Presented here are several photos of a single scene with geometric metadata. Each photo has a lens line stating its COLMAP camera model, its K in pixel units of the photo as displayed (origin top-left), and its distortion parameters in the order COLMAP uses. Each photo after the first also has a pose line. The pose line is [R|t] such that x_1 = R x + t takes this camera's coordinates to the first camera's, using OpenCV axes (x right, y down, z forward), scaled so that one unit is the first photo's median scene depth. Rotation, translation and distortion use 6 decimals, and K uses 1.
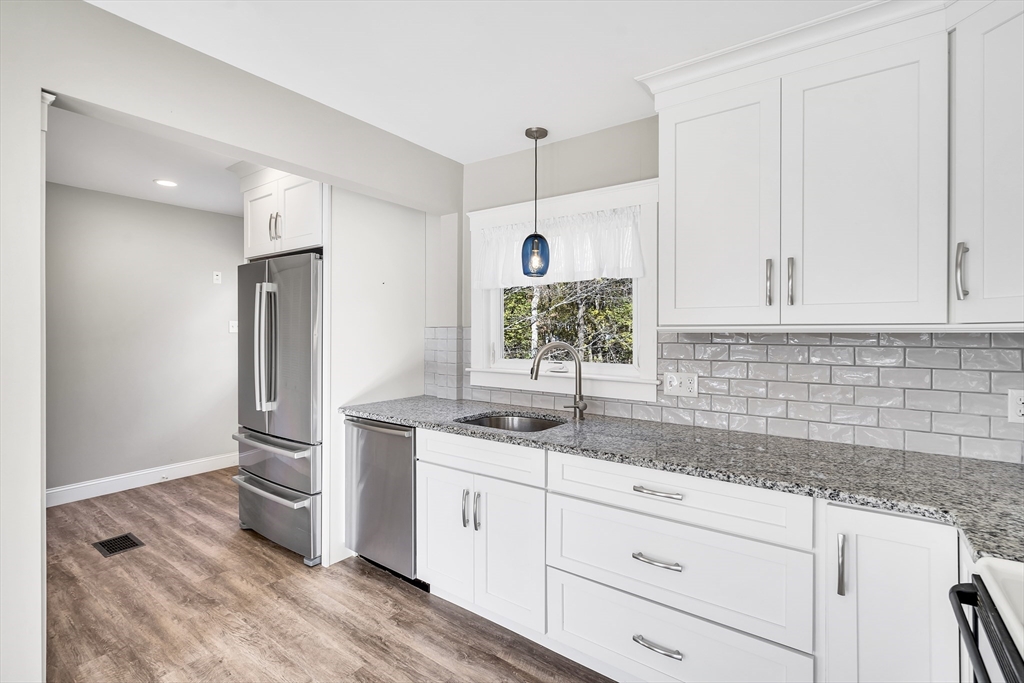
lens RADIAL K [[467.2, 0, 511.7], [0, 467.2, 334.9], [0, 0, 1]] dist [-0.002520, -0.000108]
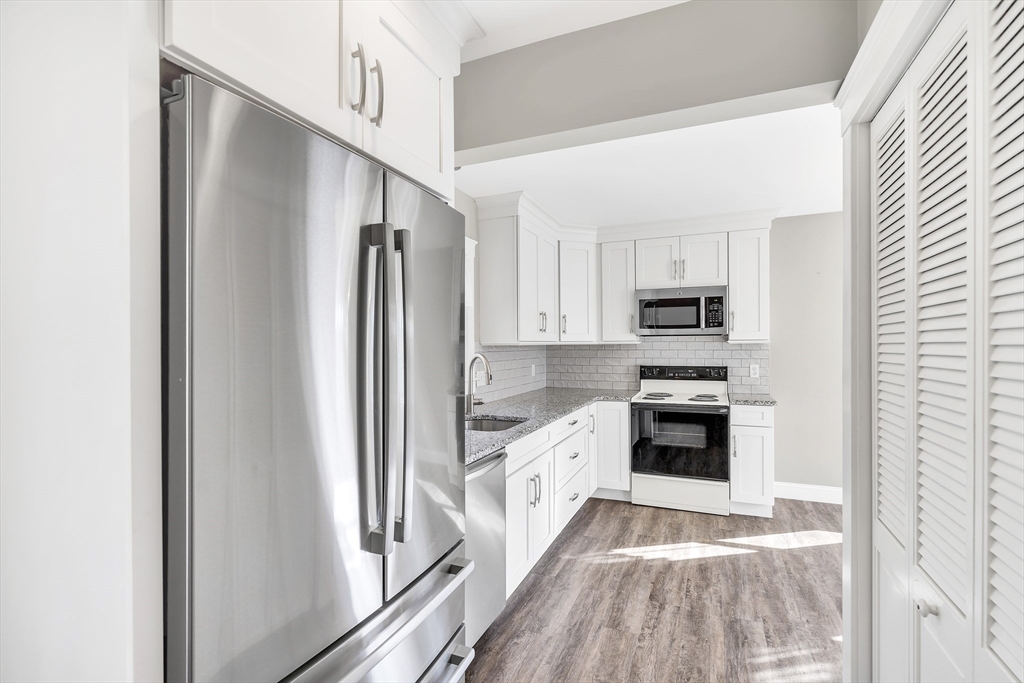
lens RADIAL K [[467.2, 0, 512.6], [0, 467.2, 344.2], [0, 0, 1]] dist [-0.002520, -0.000108]
pose [[-0.221886, -0.004979, 0.975060, -1.375218], [0.000808, 0.999986, 0.005290, -0.017785], [-0.975072, 0.001962, -0.221878, 1.442251]]
